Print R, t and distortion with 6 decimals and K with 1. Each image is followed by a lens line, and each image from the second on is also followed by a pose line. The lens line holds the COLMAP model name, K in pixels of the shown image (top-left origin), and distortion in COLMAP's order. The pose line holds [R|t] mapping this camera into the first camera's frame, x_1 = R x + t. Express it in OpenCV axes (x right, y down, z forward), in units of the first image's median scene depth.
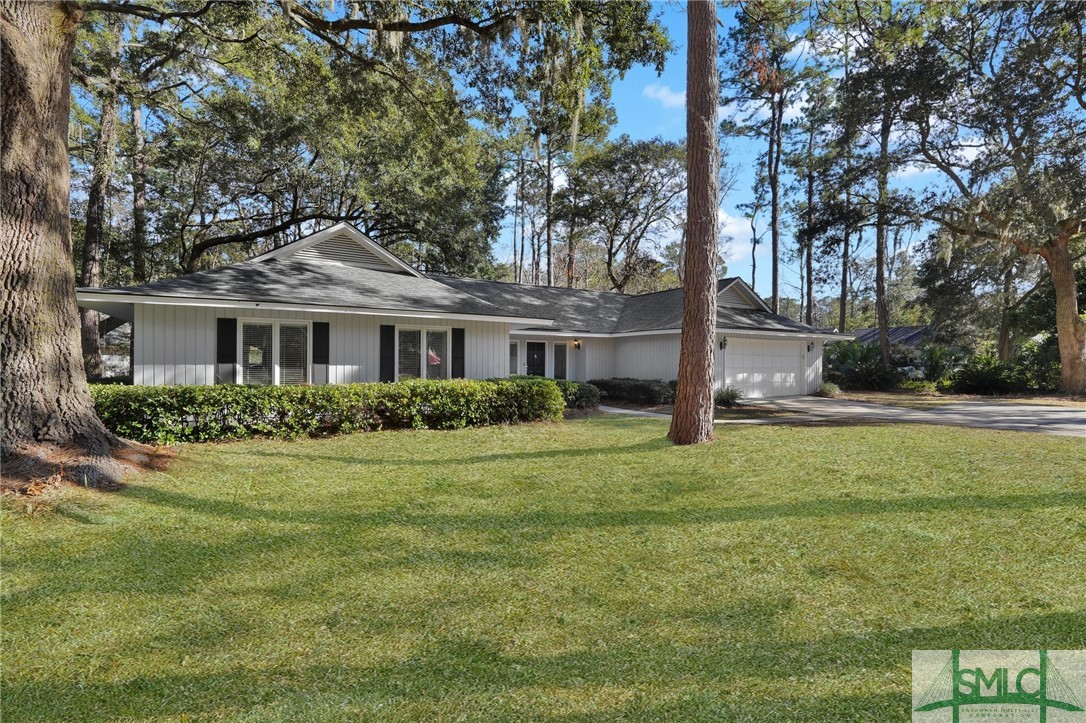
lens RADIAL K [[479.7, 0, 545.4], [0, 479.7, 362.1], [0, 0, 1]] dist [-0.019337, 0.009480]
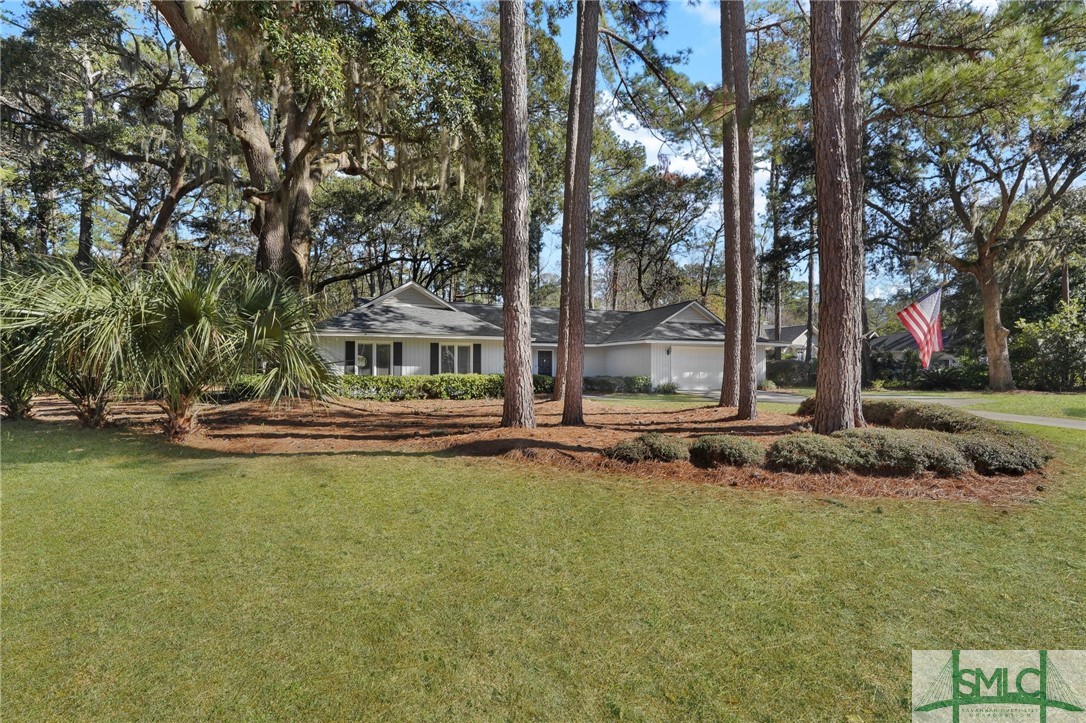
lens RADIAL K [[479.7, 0, 545.4], [0, 479.7, 362.1], [0, 0, 1]] dist [-0.019337, 0.009480]
pose [[0.987085, -0.006266, -0.160076, 0.334876], [0.004527, 0.999927, -0.011225, 0.012833], [0.160135, 0.010355, 0.987041, -0.628368]]
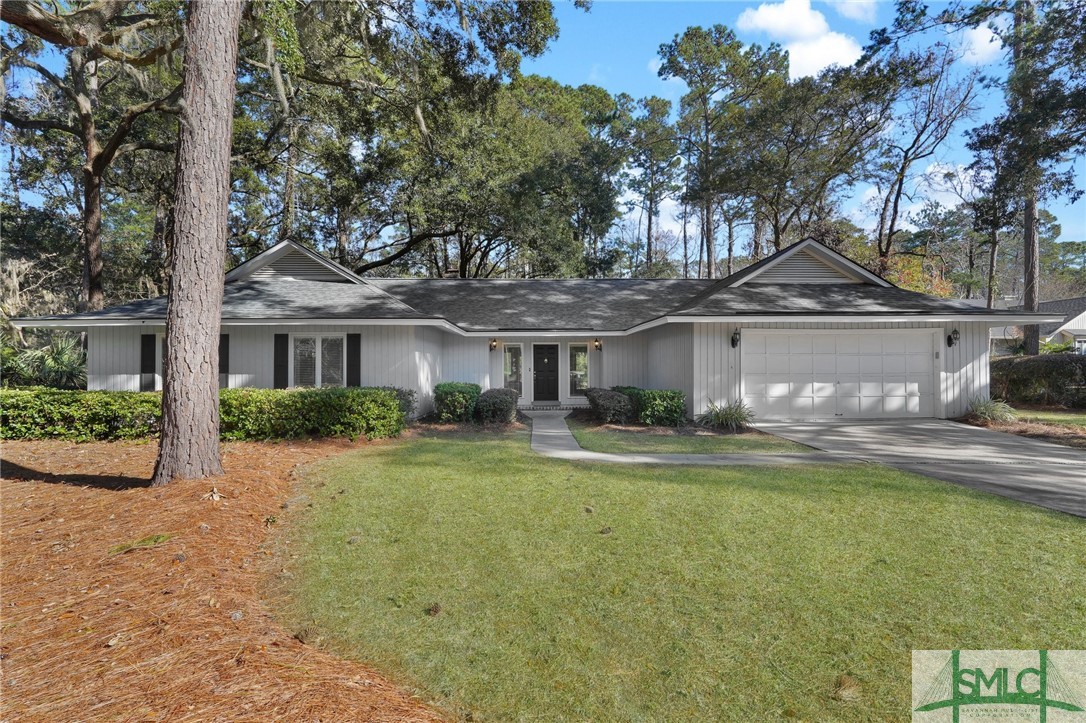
lens RADIAL K [[477.5, 0, 544.8], [0, 477.5, 357.3], [0, 0, 1]] dist [-0.012672, 0.010340]
pose [[0.871804, -0.017389, -0.489546, 0.655581], [0.009079, 0.999772, -0.019345, -0.002476], [0.489770, 0.012420, 0.871763, 0.385012]]
